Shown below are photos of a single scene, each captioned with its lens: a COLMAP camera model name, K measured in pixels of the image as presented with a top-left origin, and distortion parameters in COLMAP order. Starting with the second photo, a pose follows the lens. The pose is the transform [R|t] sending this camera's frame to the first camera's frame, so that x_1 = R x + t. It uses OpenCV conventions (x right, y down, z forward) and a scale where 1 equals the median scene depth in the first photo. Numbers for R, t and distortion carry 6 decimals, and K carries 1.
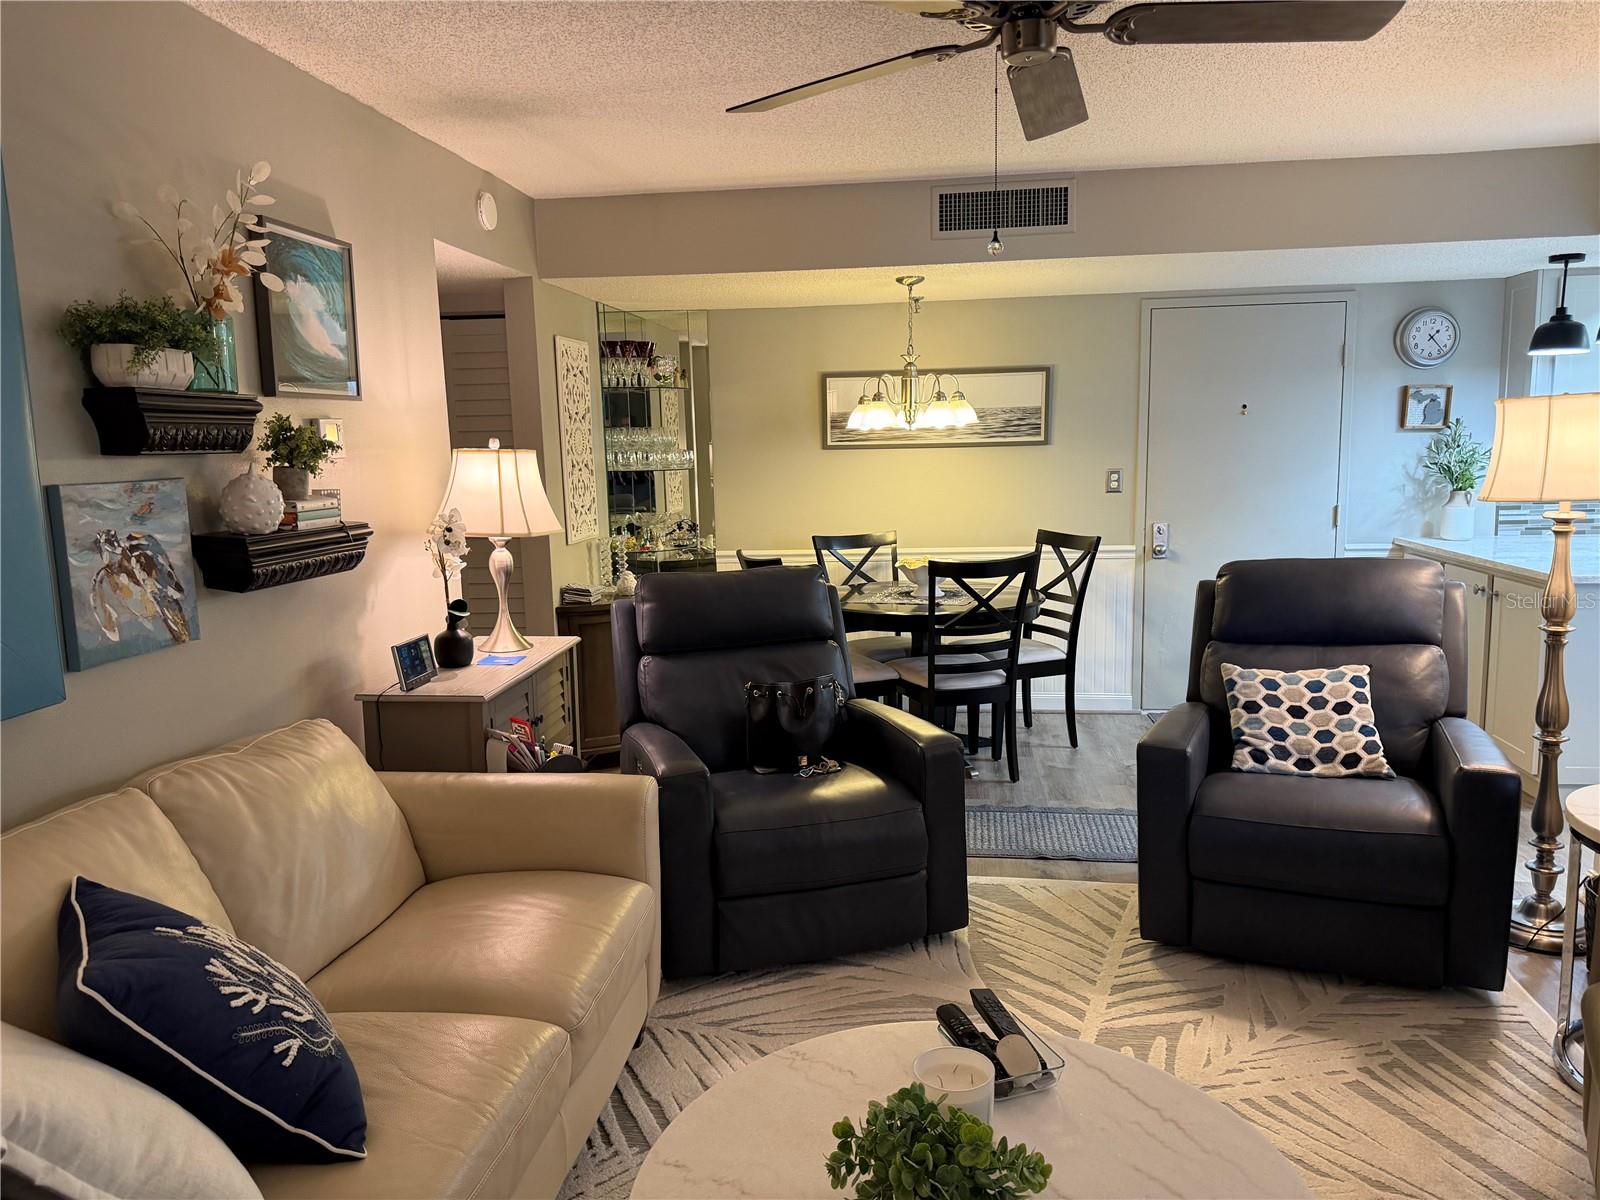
lens RADIAL K [[1132.6, 0, 797.6], [0, 1132.6, 602.5], [0, 0, 1]] dist [0.049930, -0.057855]
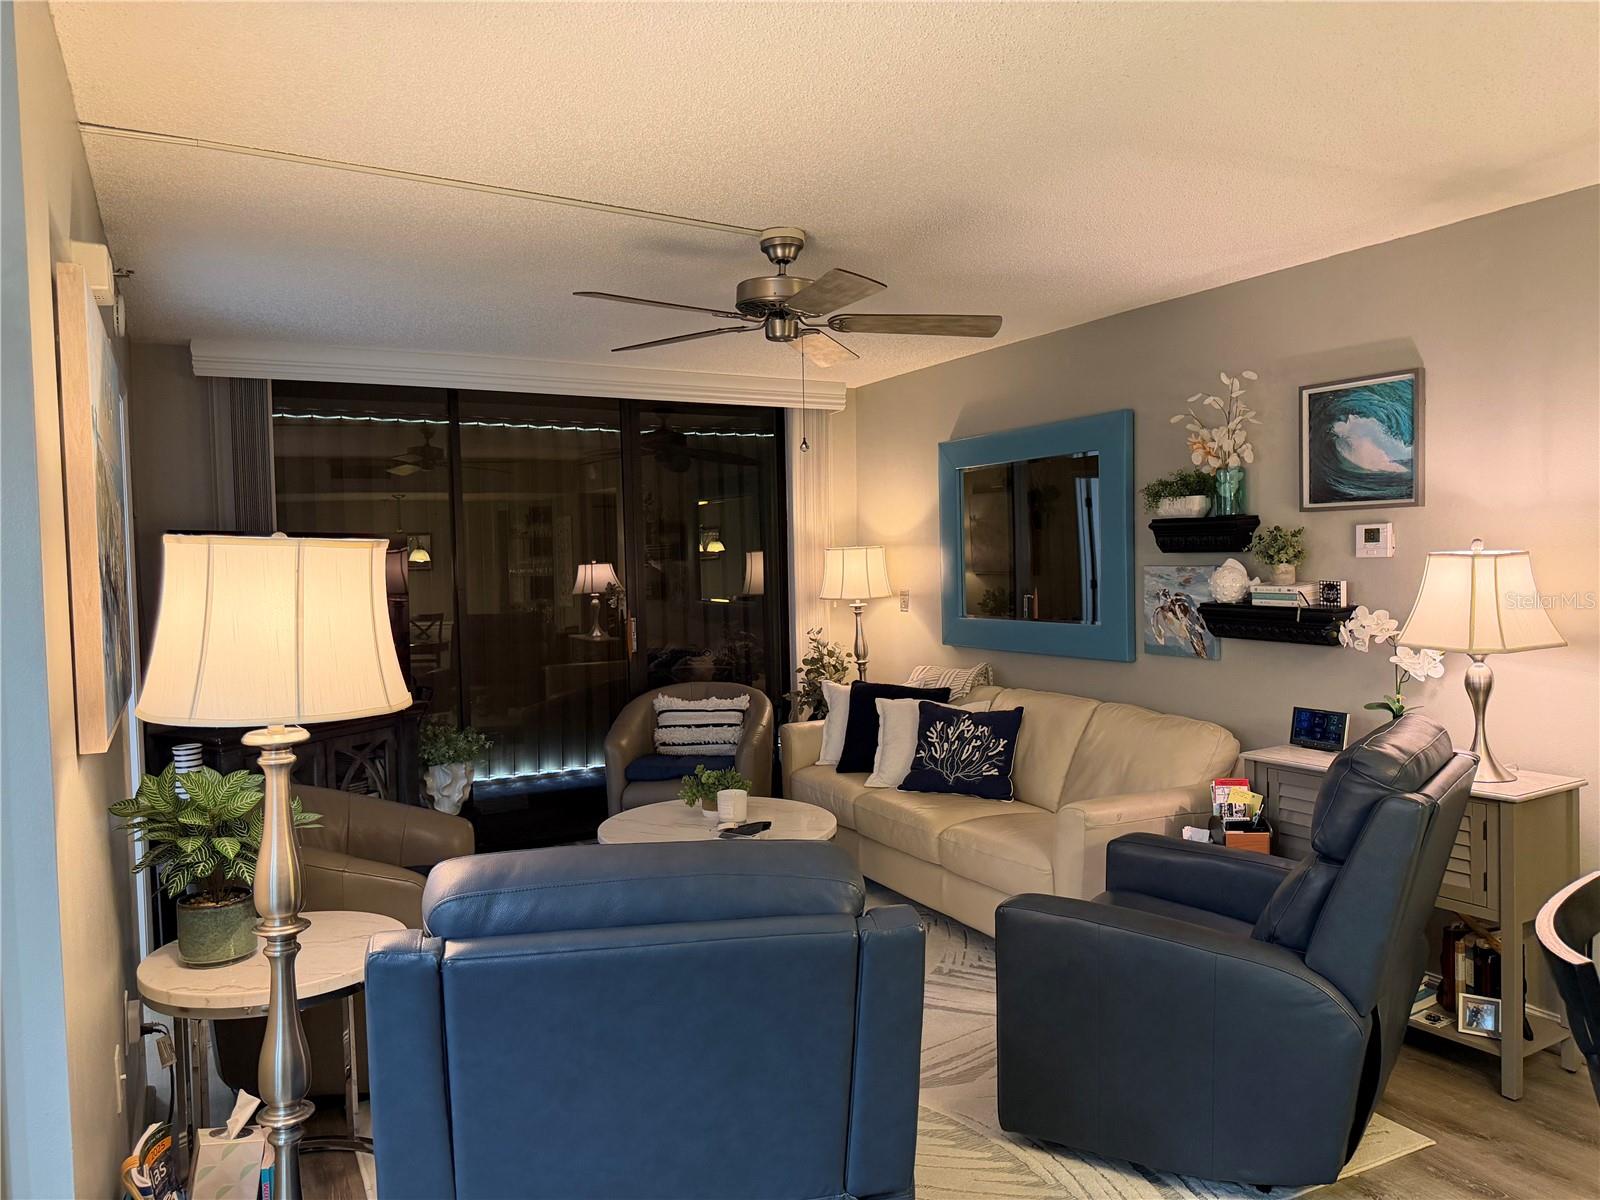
lens RADIAL K [[1132.6, 0, 800.7], [0, 1132.6, 601.6], [0, 0, 1]] dist [0.049930, -0.057855]
pose [[-0.809778, 0.059968, -0.583664, 0.776496], [-0.049309, 0.984289, 0.169541, -0.250087], [0.584661, 0.166071, -0.794098, 1.586459]]
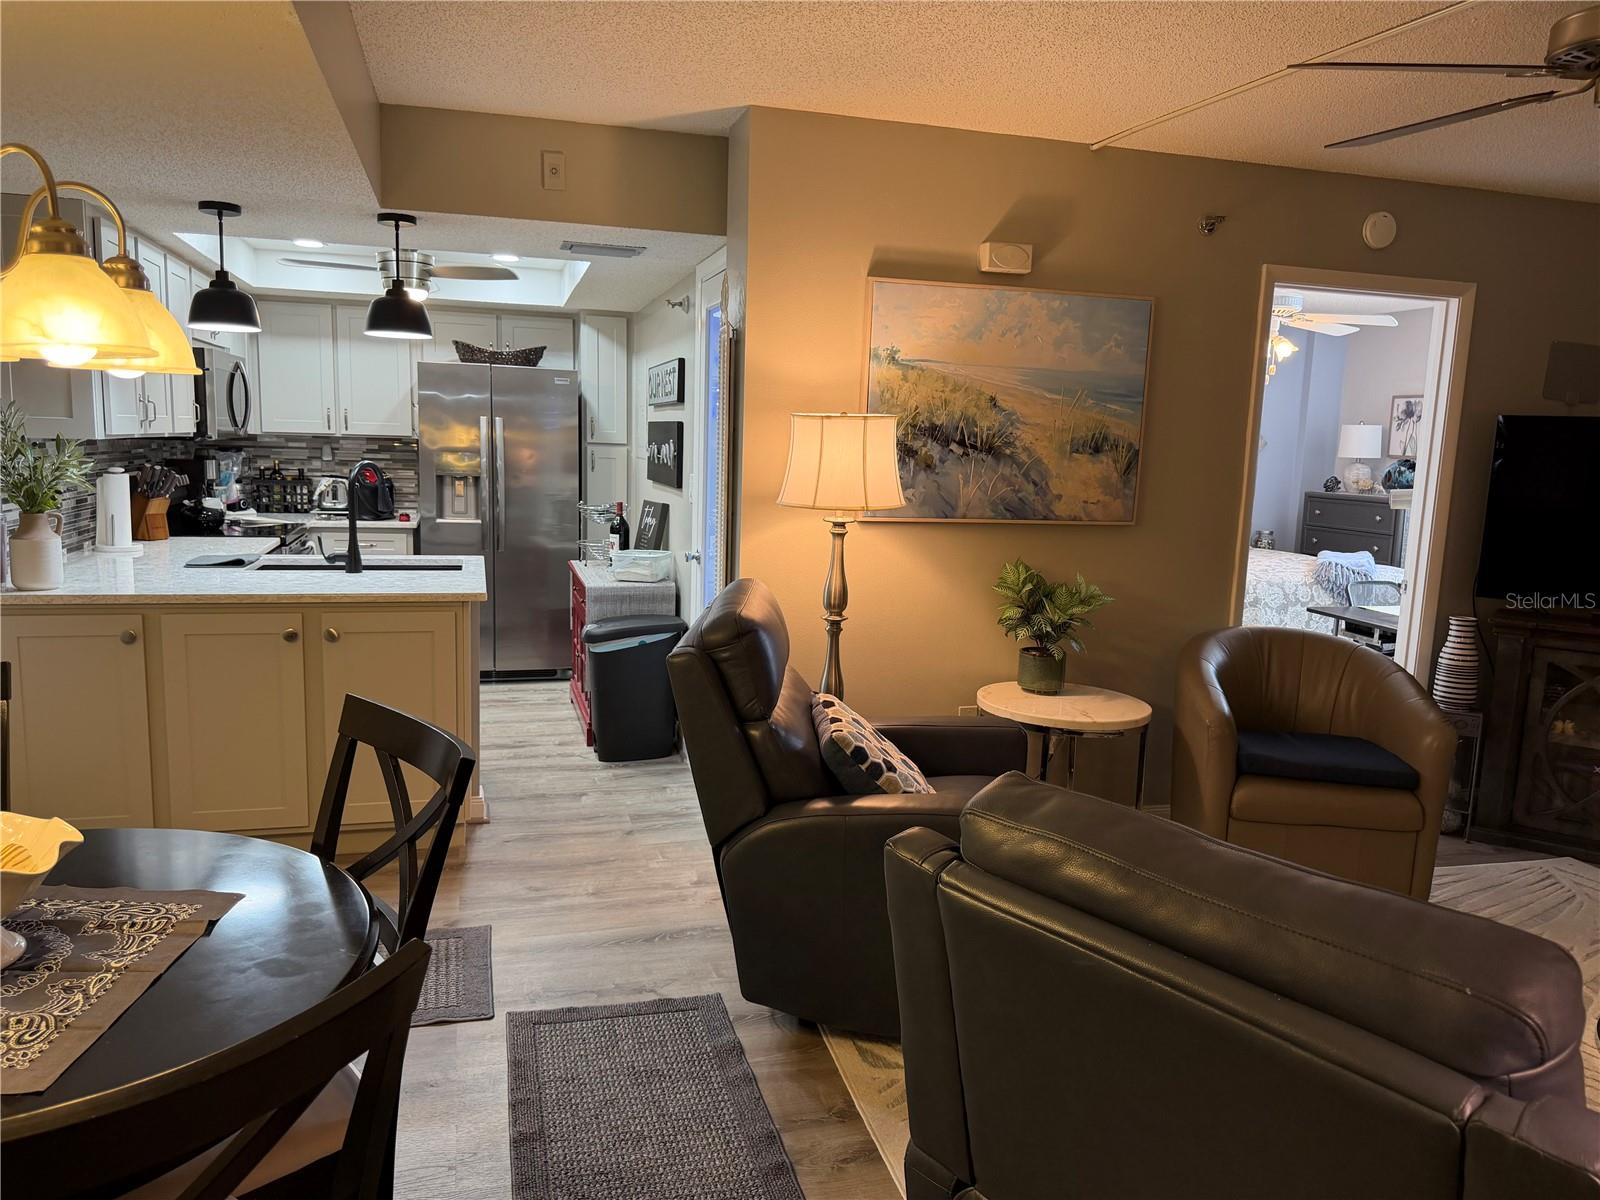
lens RADIAL K [[1132.6, 0, 800.0], [0, 1132.6, 608.7], [0, 0, 1]] dist [0.049930, -0.057855]
pose [[-0.390865, -0.128468, 0.911439, -0.352149], [0.108080, 0.976956, 0.184052, -0.198137], [-0.914080, 0.170448, -0.367974, 1.446250]]
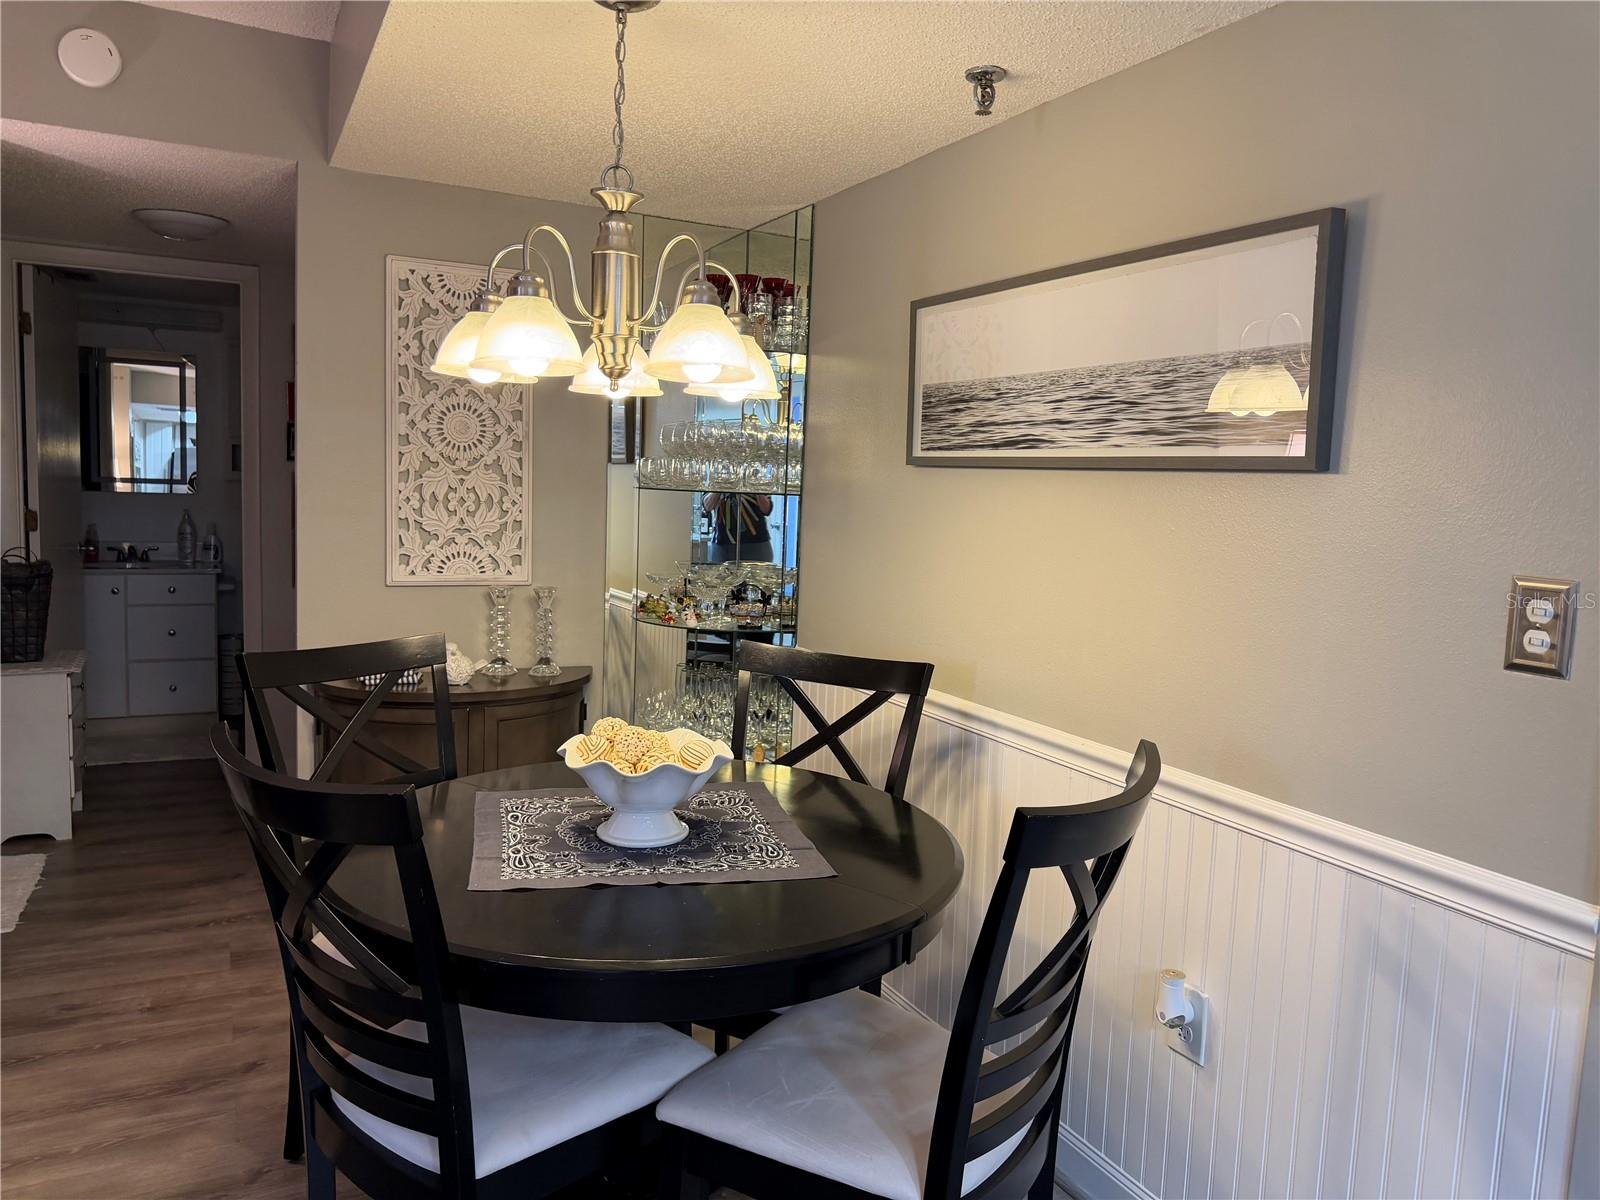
lens RADIAL K [[1132.6, 0, 808.7], [0, 1132.6, 592.5], [0, 0, 1]] dist [0.049930, -0.057855]
pose [[0.562387, 0.127477, -0.816989, 0.717129], [-0.169032, 0.984904, 0.037322, -0.176014], [0.809413, 0.117108, 0.575445, 1.317794]]
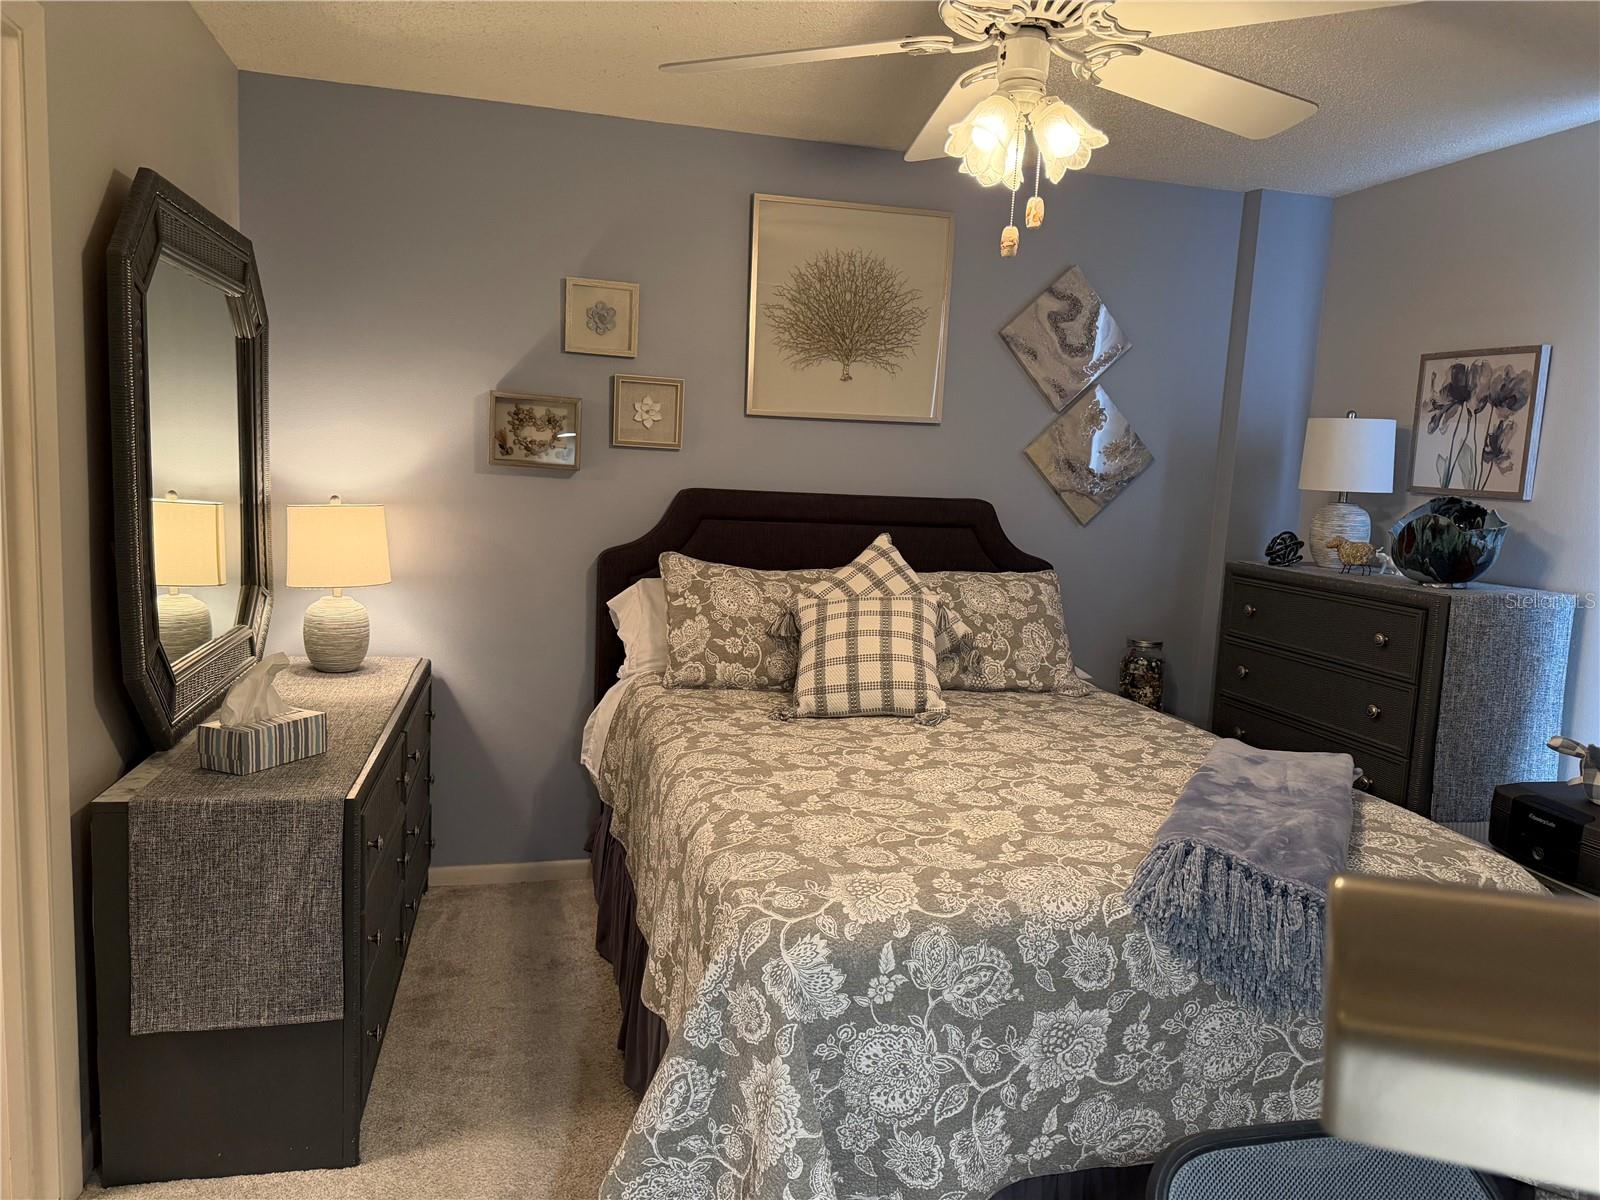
lens RADIAL K [[1132.6, 0, 806.2], [0, 1132.6, 601.9], [0, 0, 1]] dist [0.049930, -0.057855]
pose [[-0.367235, -0.111461, 0.923425, 0.645626], [0.092361, 0.983517, 0.155445, -0.043895], [-0.925531, 0.142373, -0.350888, 0.240924]]
